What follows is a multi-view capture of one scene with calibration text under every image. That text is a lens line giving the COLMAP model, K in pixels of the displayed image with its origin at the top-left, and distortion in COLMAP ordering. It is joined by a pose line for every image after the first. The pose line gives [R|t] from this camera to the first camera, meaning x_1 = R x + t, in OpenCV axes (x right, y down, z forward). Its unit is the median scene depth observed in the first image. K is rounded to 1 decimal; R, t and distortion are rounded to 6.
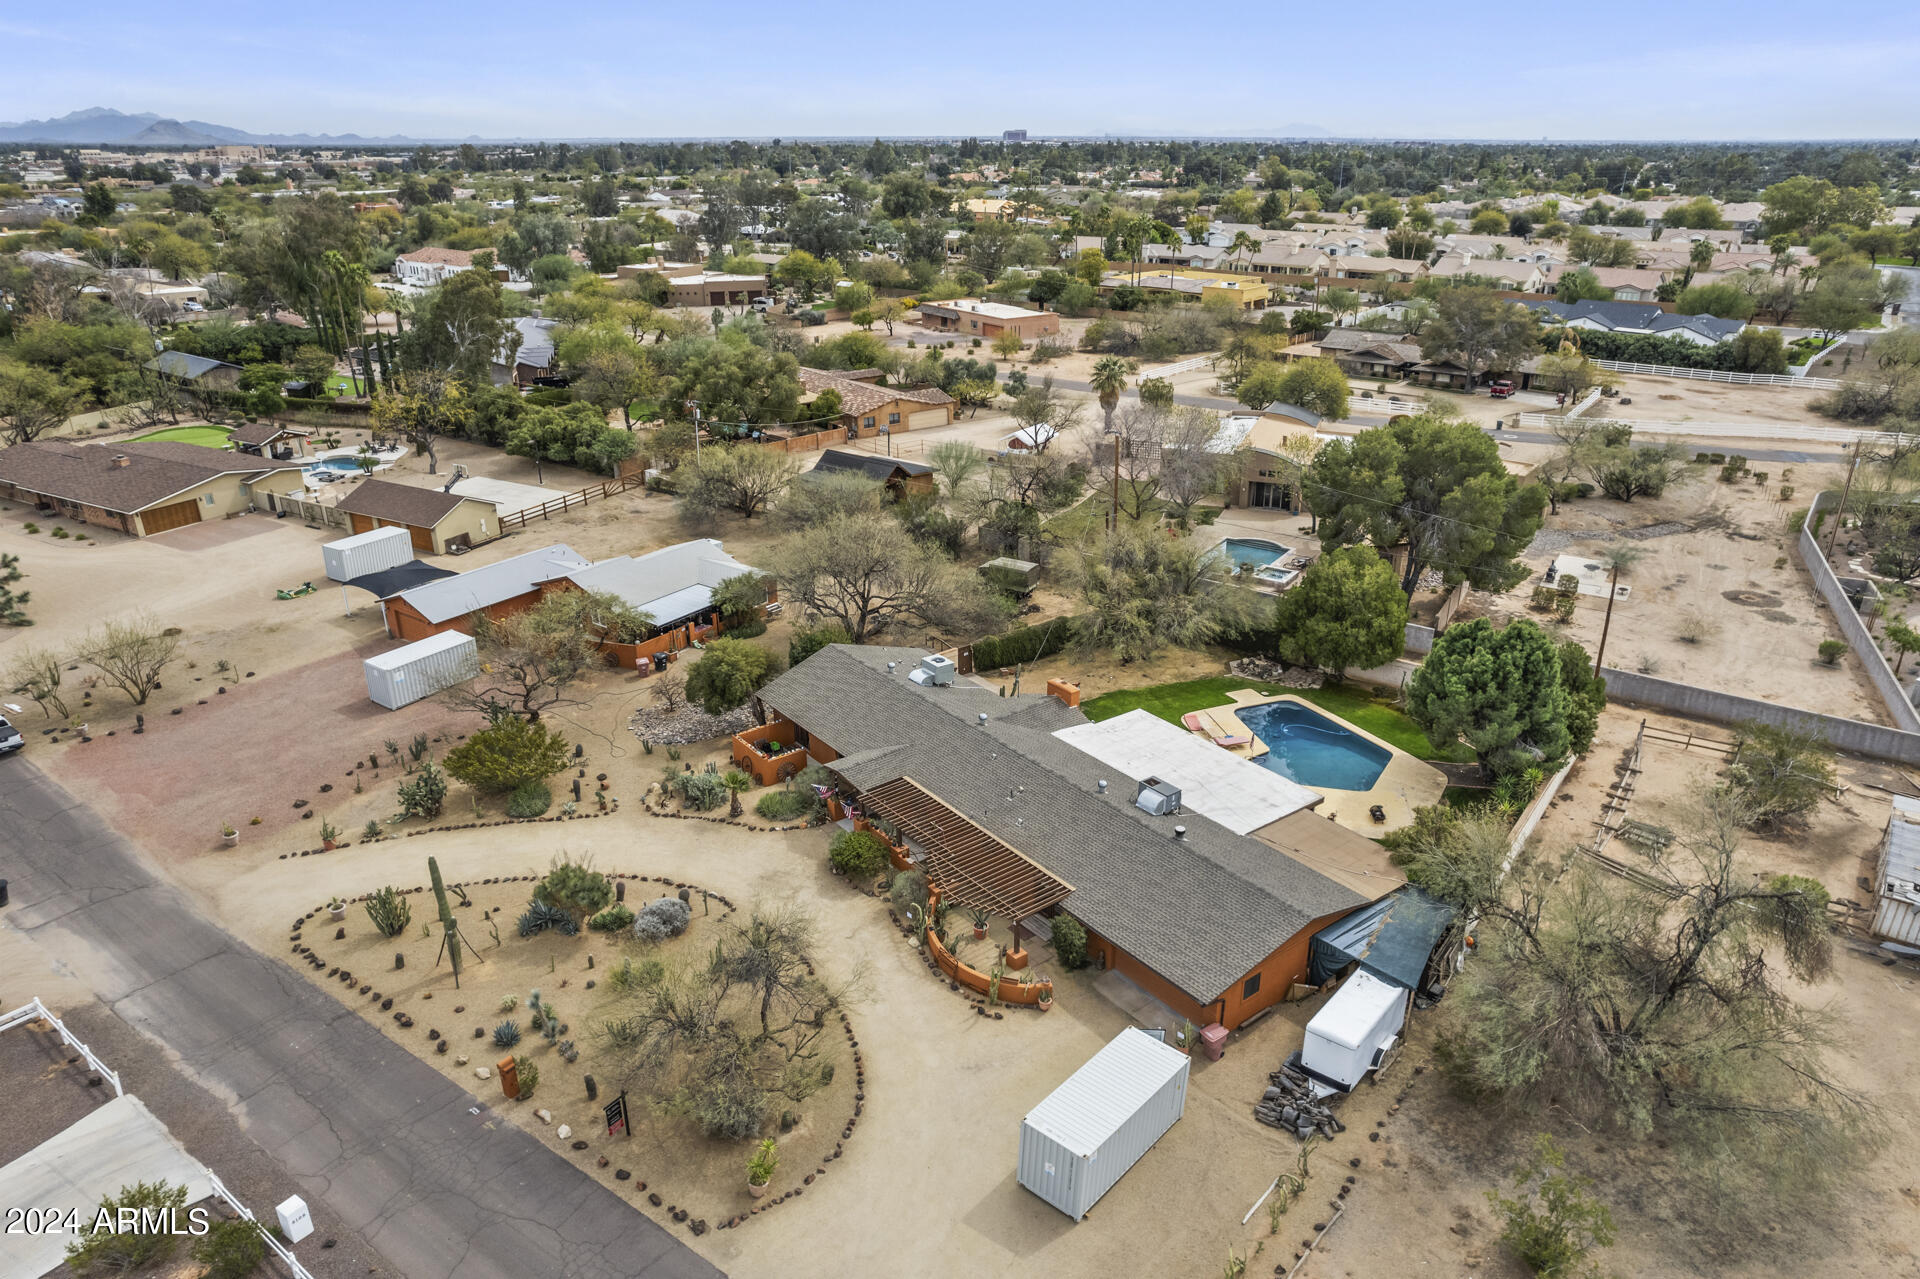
lens RADIAL K [[1254.0, 0, 967.6], [0, 1254.0, 641.3], [0, 0, 1]] dist [-0.088482, 0.086053]
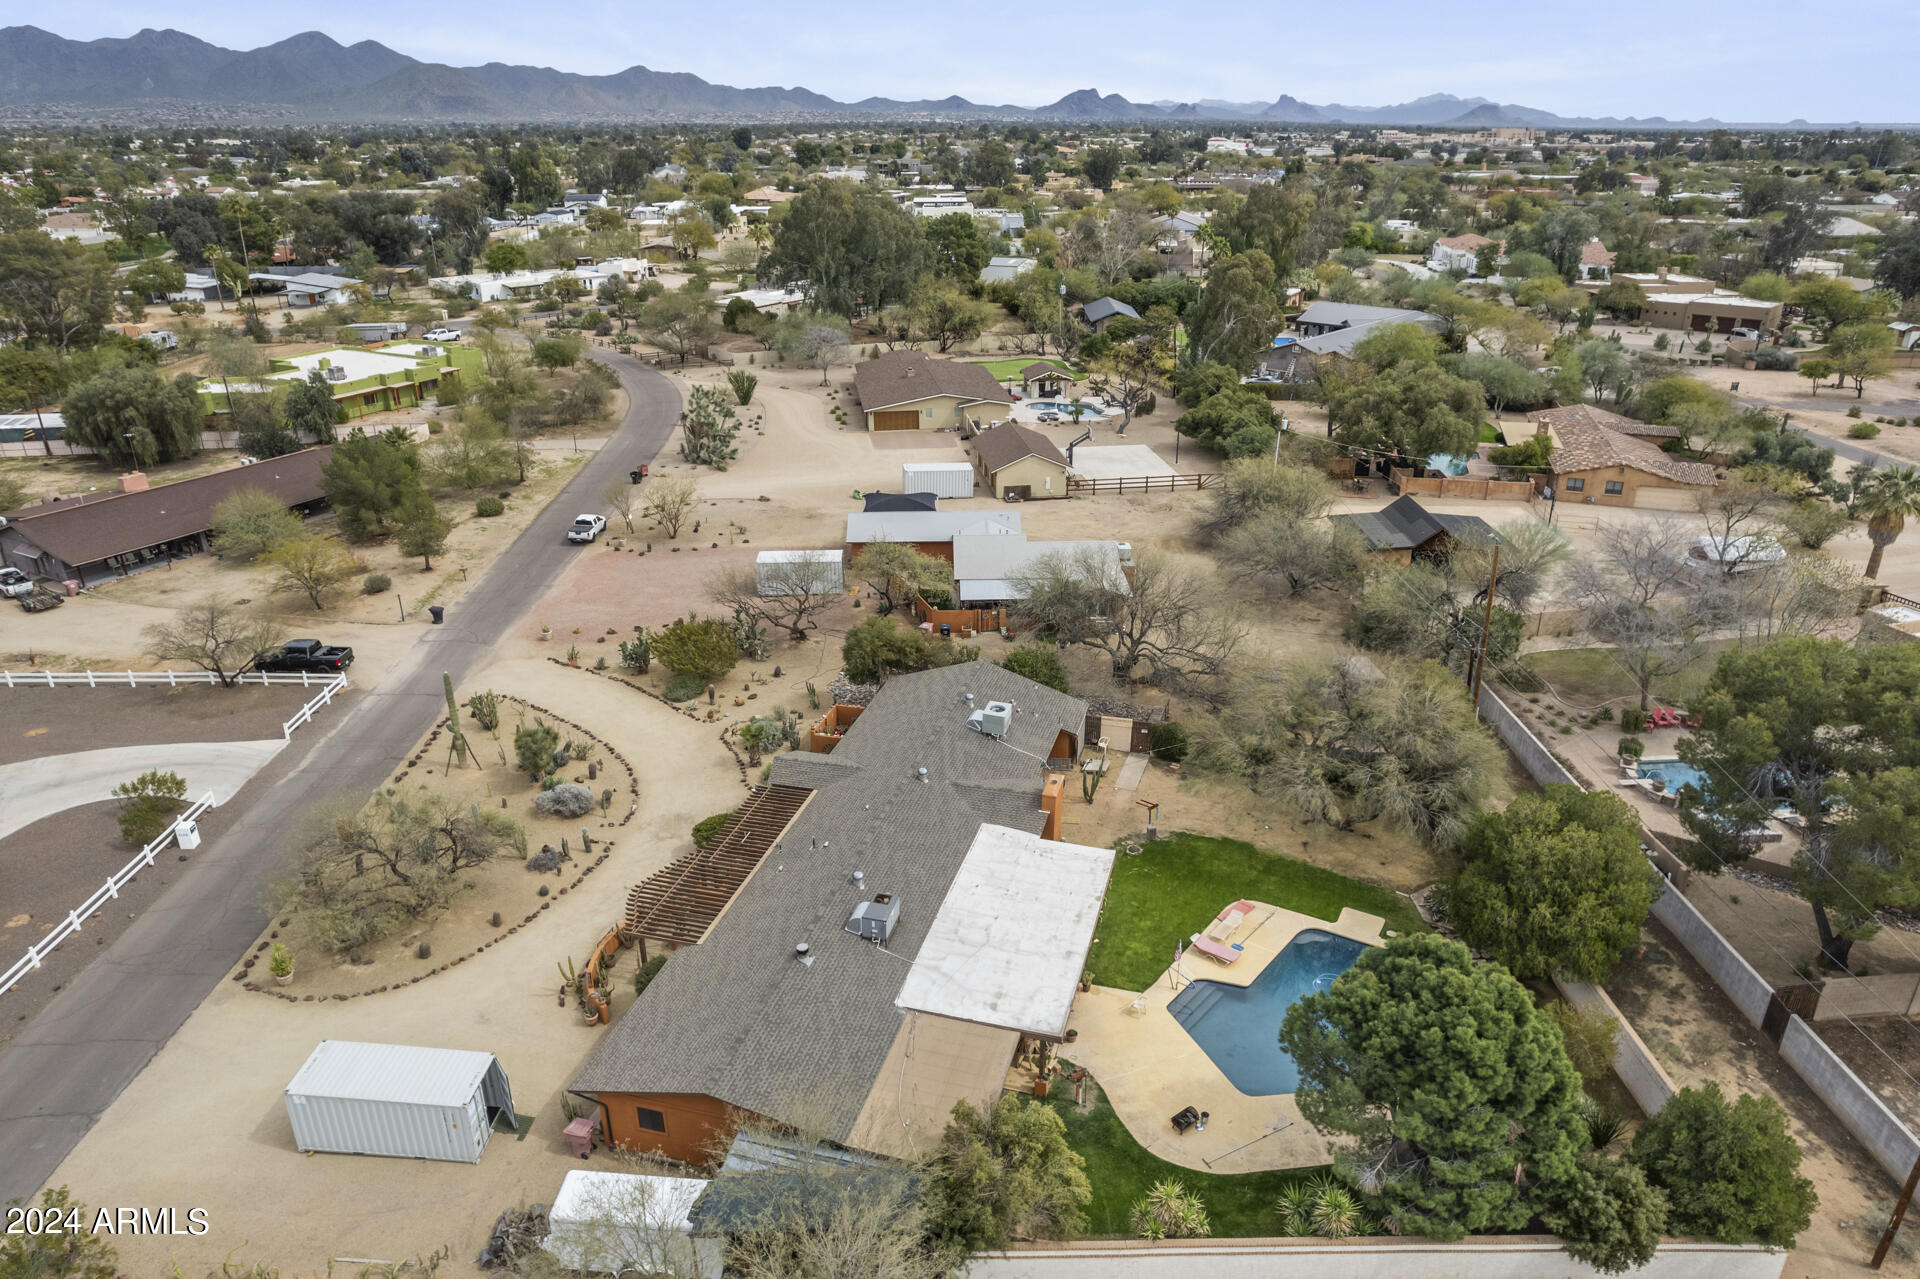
lens RADIAL K [[1254.0, 0, 967.6], [0, 1254.0, 641.3], [0, 0, 1]] dist [-0.088482, 0.086053]
pose [[0.603958, 0.312078, -0.733377, 0.821151], [-0.303273, 0.940921, 0.150642, -0.215812], [0.737062, 0.131432, 0.662921, 0.499776]]
